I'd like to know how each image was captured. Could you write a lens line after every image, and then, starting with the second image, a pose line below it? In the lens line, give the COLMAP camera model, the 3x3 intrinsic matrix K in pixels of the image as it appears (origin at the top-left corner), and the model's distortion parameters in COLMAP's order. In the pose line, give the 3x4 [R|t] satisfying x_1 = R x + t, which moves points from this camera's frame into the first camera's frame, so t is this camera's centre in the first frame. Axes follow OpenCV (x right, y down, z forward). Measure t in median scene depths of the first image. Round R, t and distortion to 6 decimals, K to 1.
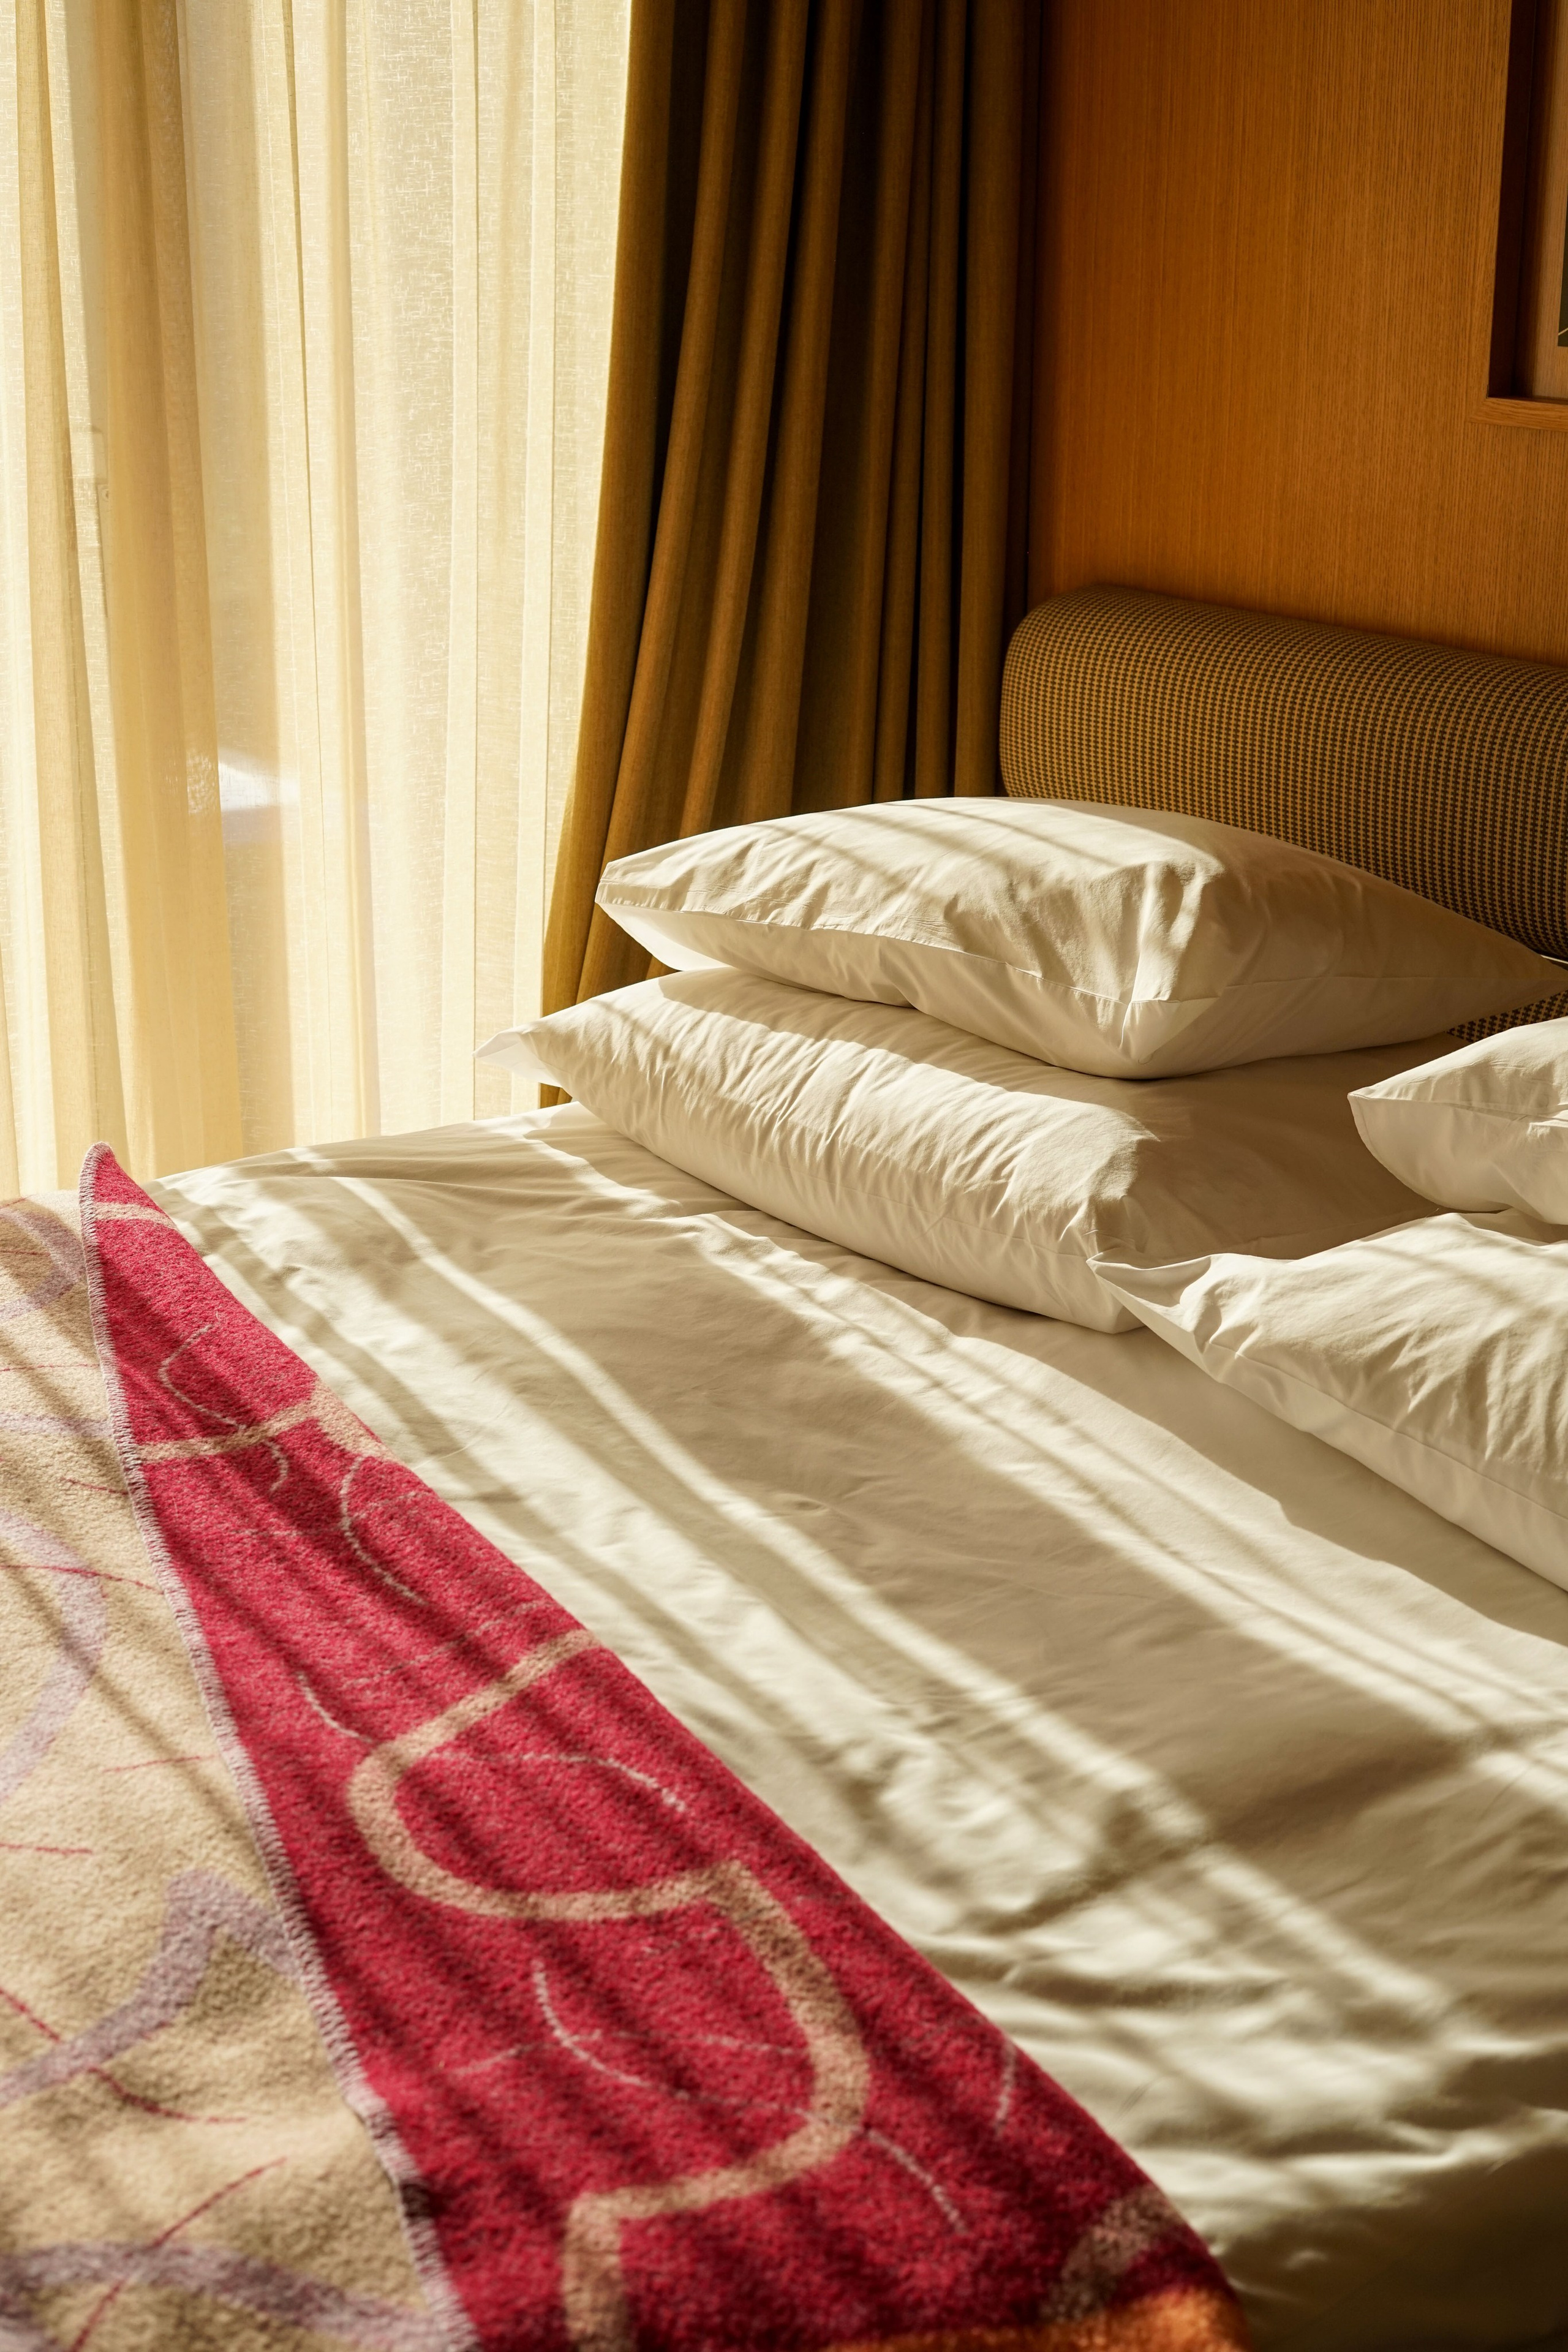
lens RADIAL K [[3497.2, 0, 782.9], [0, 3497.2, 1192.0], [0, 0, 1]] dist [-0.016987, 0.000000]
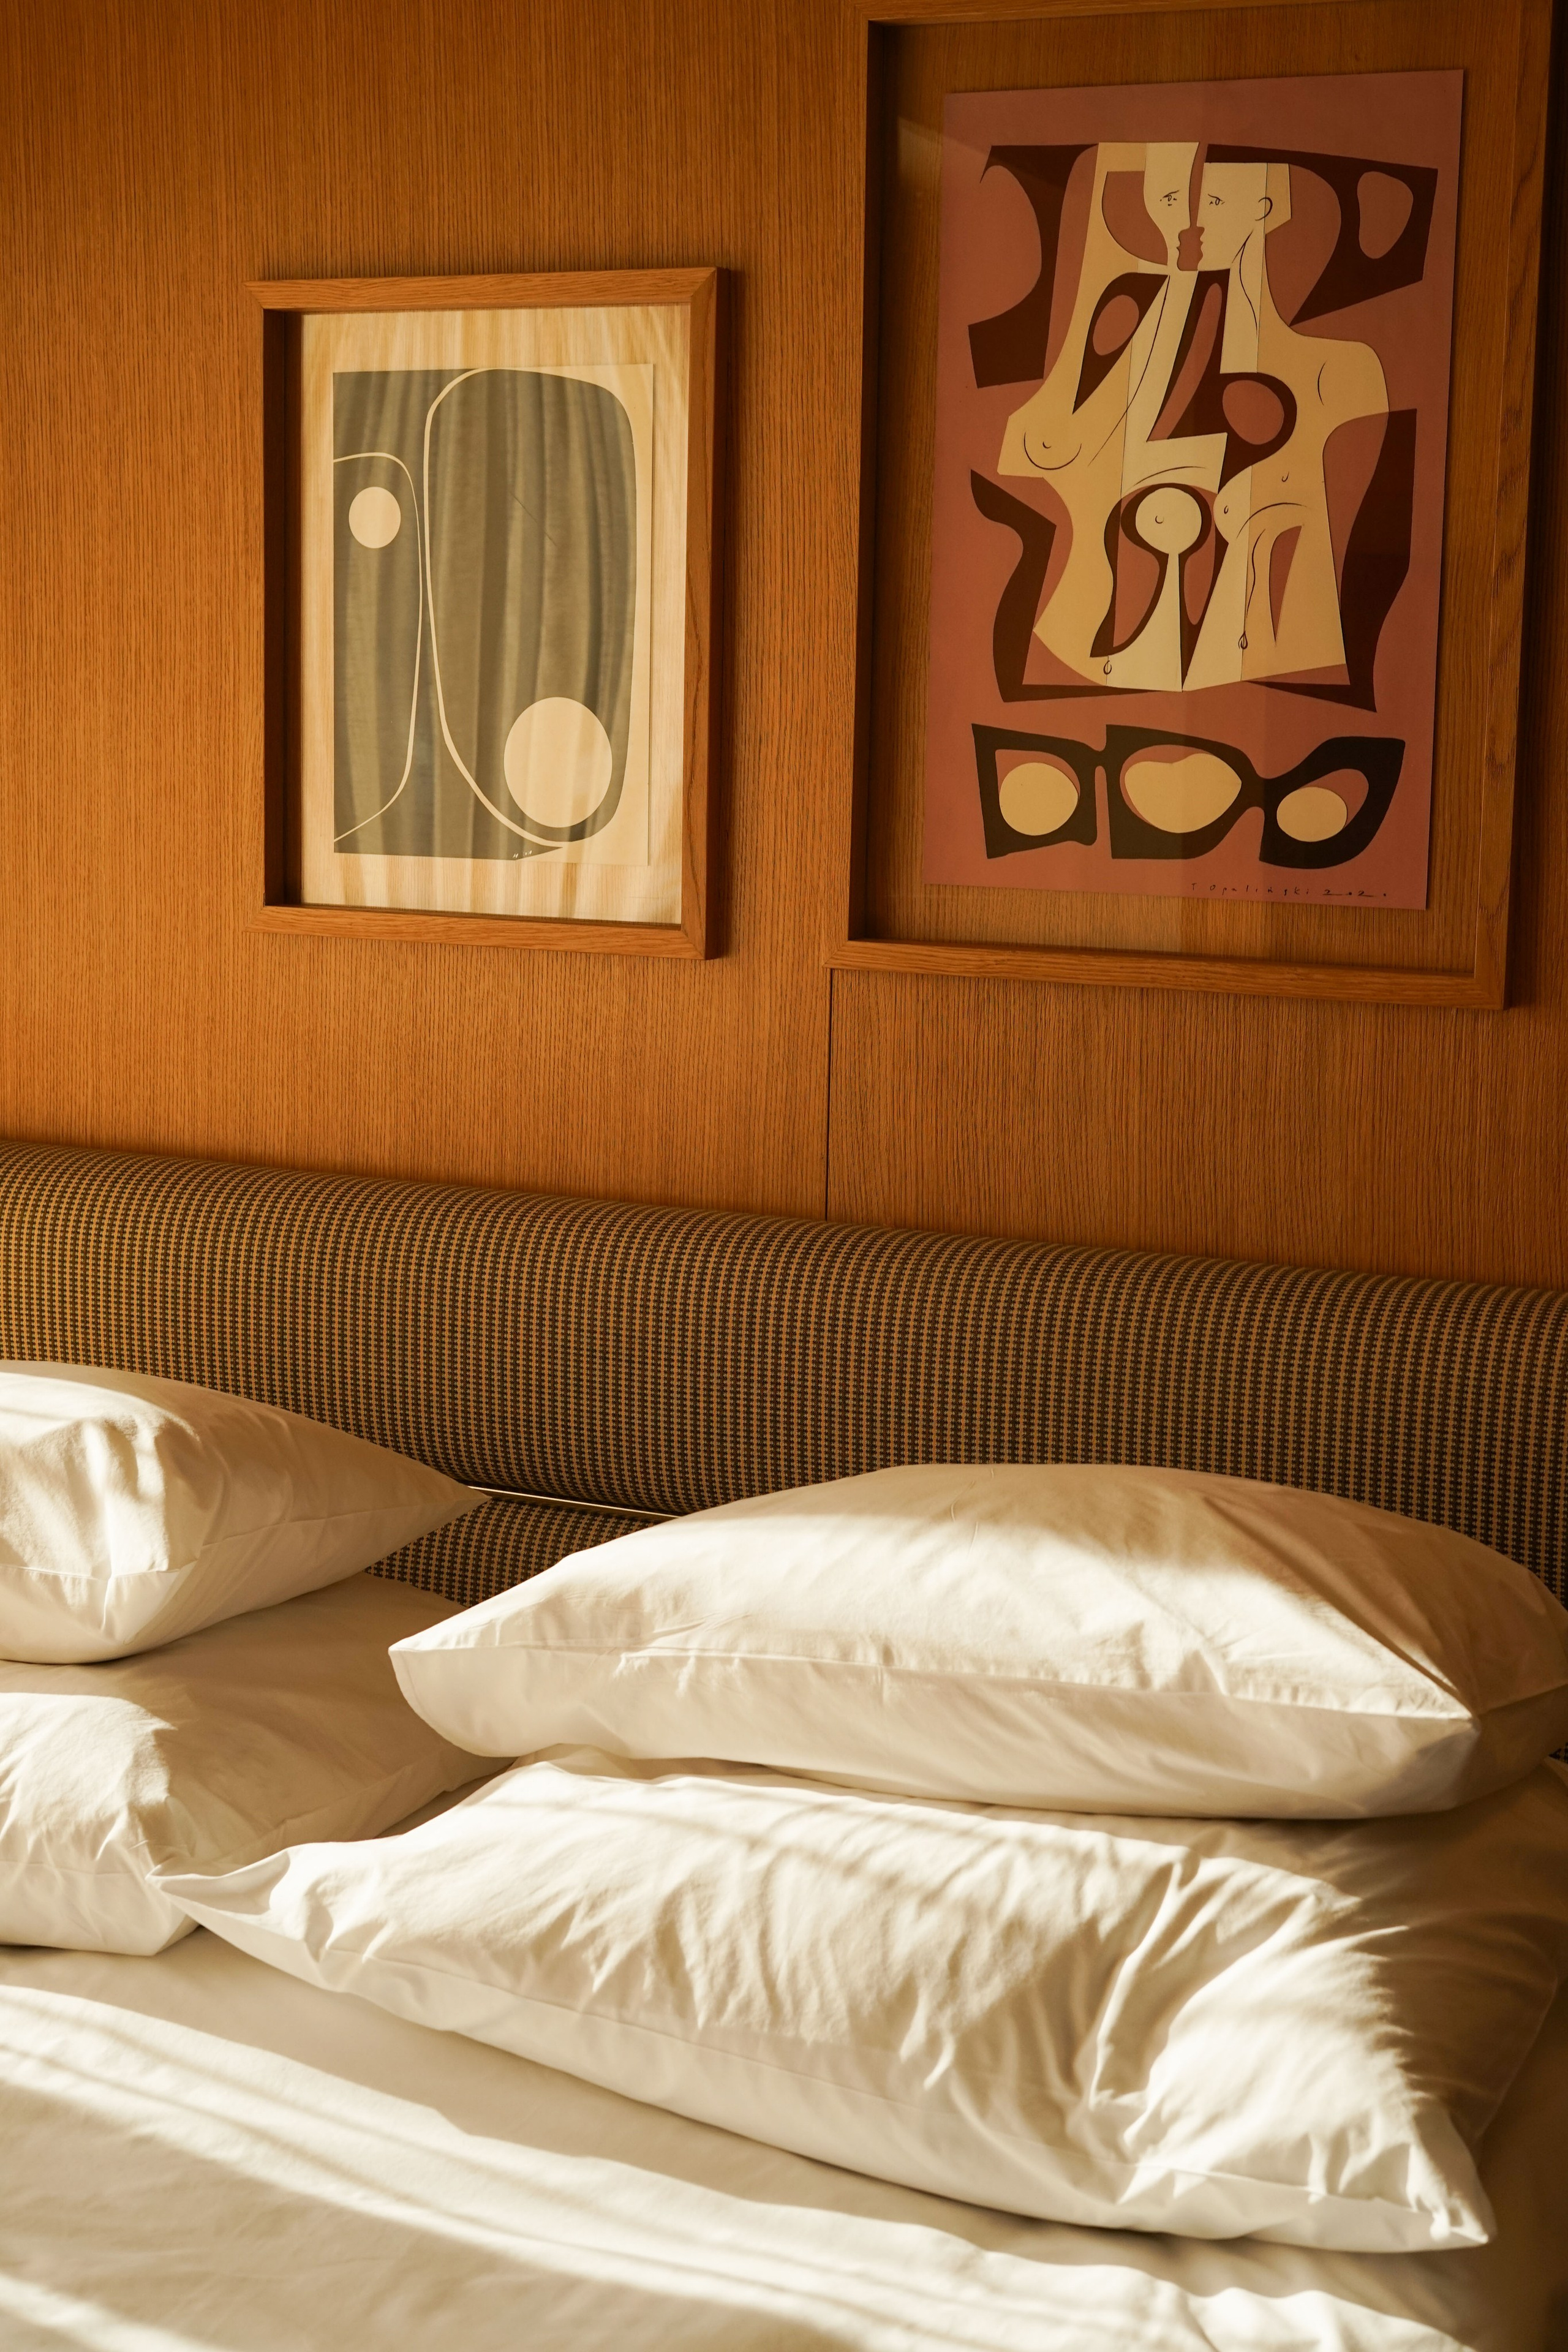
lens RADIAL K [[3497.2, 0, 789.3], [0, 3497.2, 1176.0], [0, 0, 1]] dist [-0.016987, 0.000000]
pose [[0.869165, -0.063708, 0.490402, -0.185918], [0.134678, 0.984678, -0.110778, -0.033898], [-0.475830, 0.162331, 0.864427, 0.133162]]
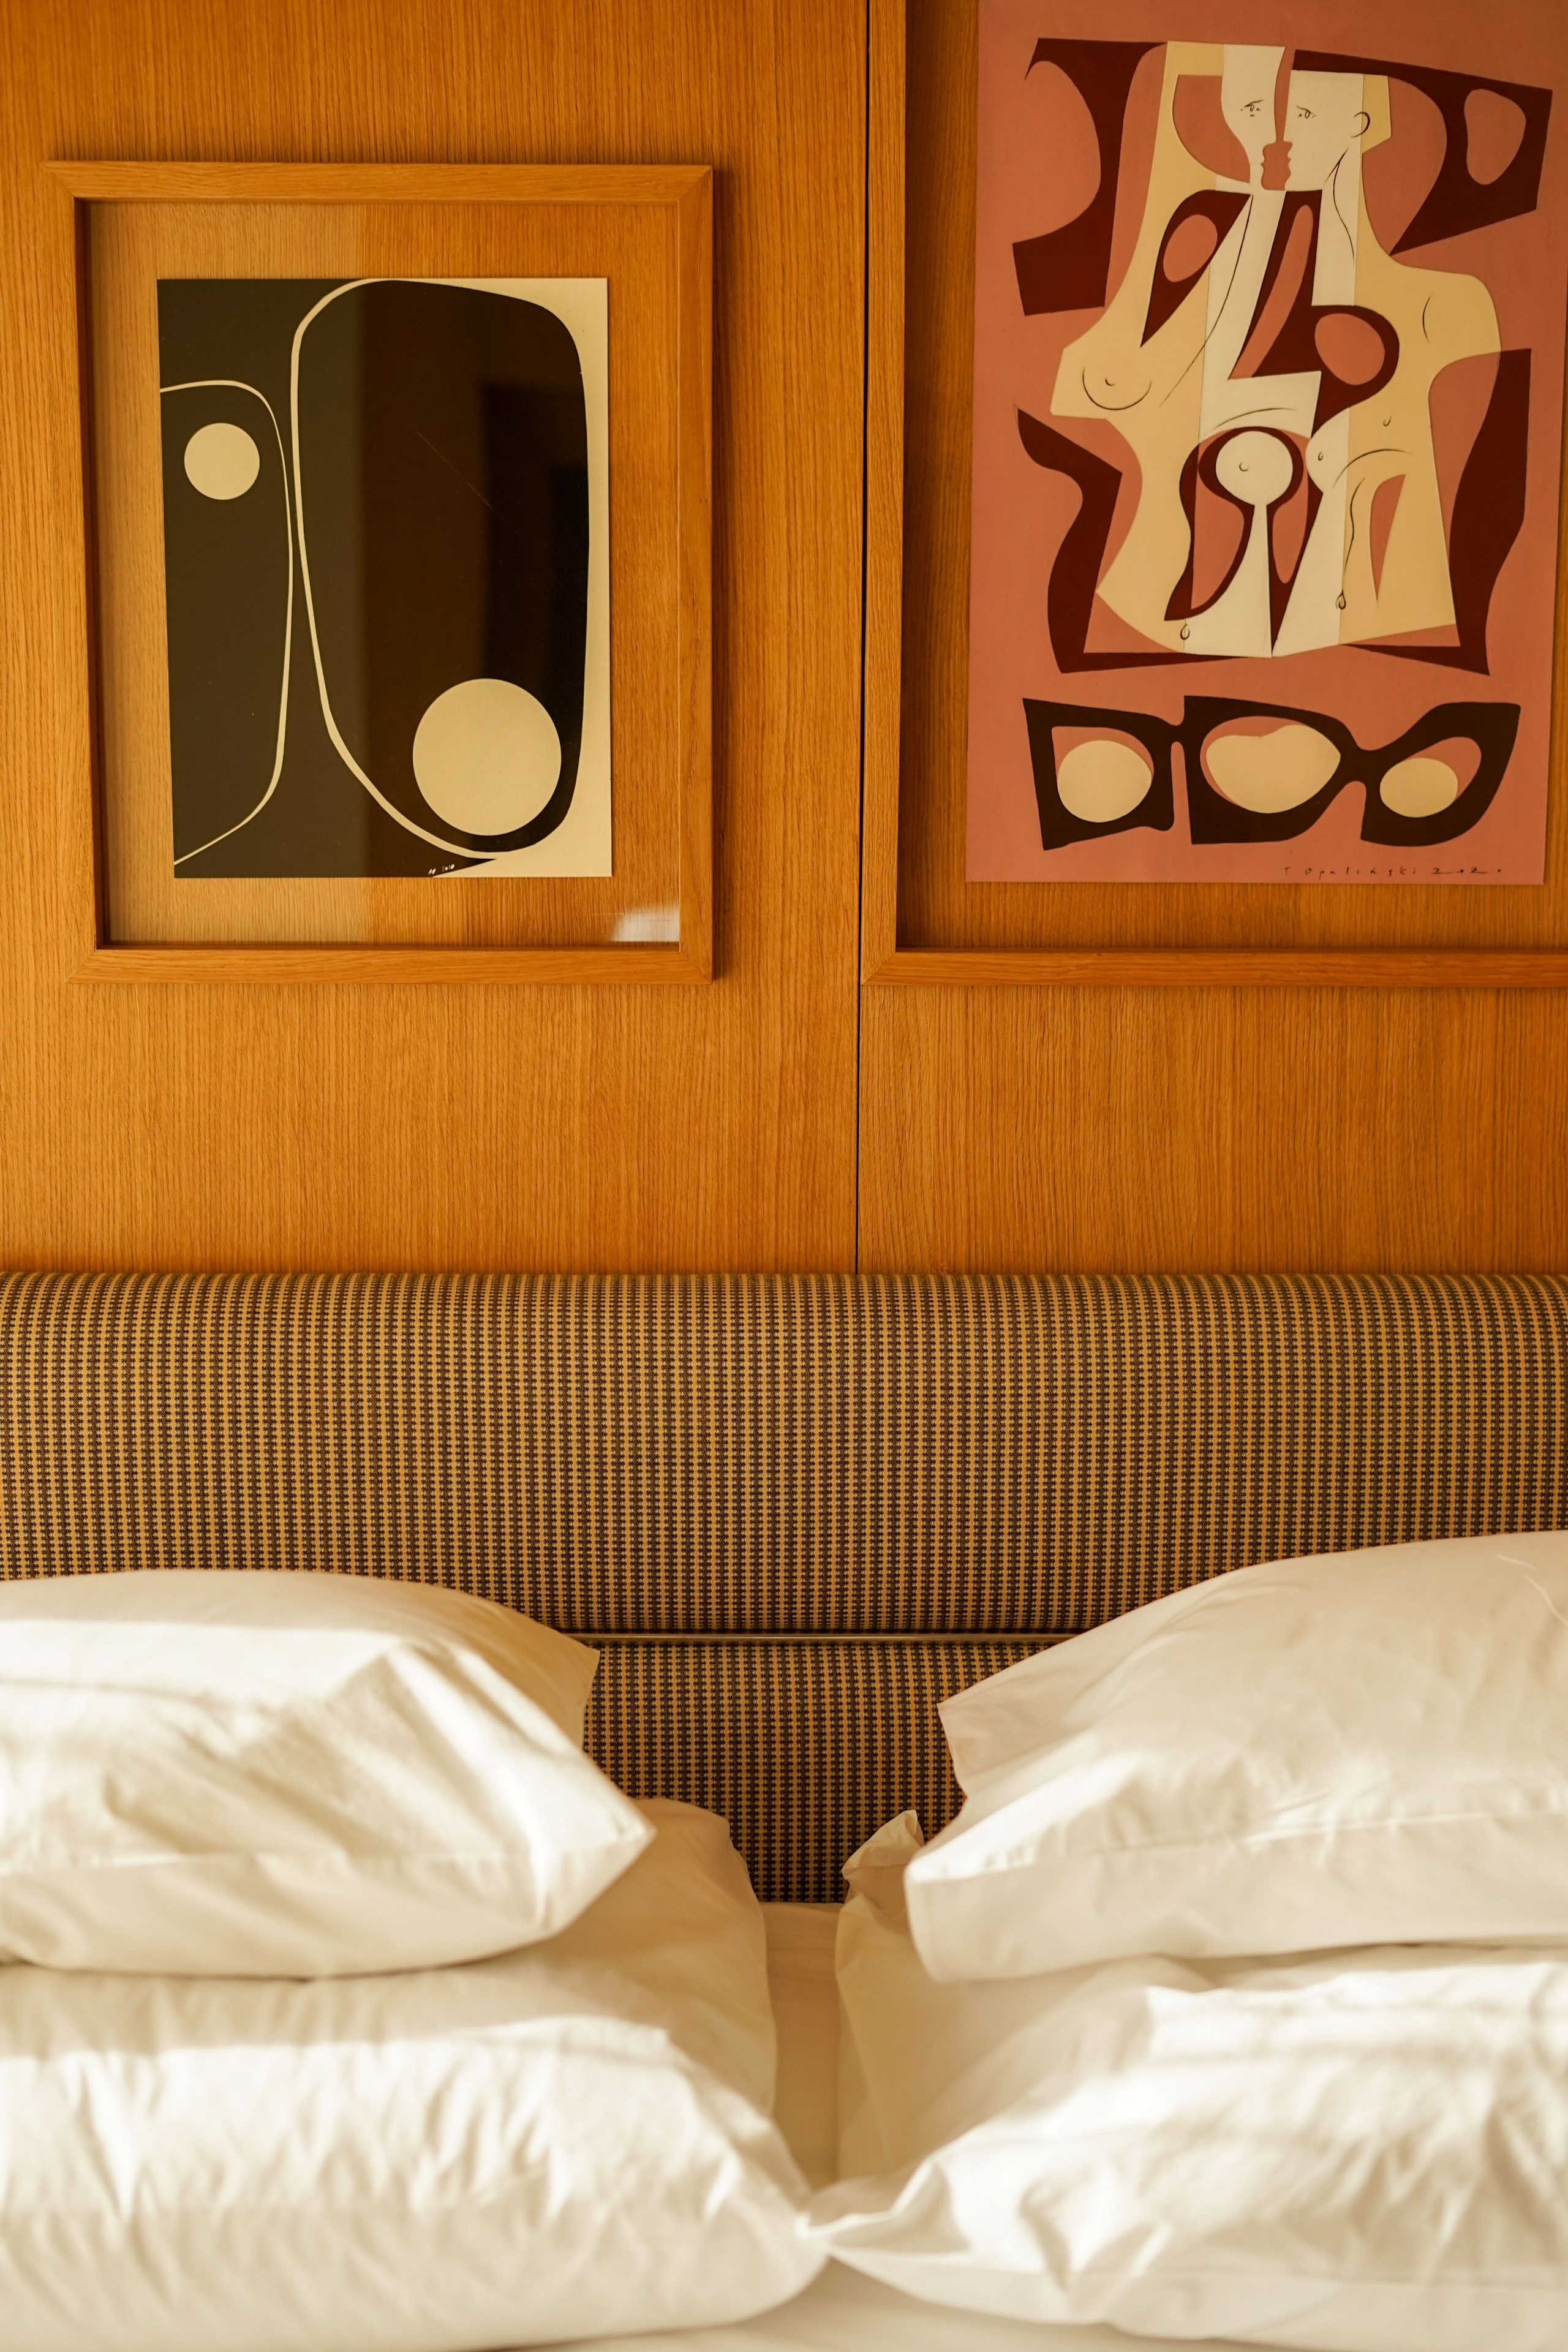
lens RADIAL K [[3497.2, 0, 789.2], [0, 3497.2, 1162.6], [0, 0, 1]] dist [-0.016987, 0.000000]
pose [[0.554120, -0.148739, 0.819041, -0.433846], [0.248181, 0.968681, 0.008008, -0.185727], [-0.794580, 0.198833, 0.573680, 0.549971]]
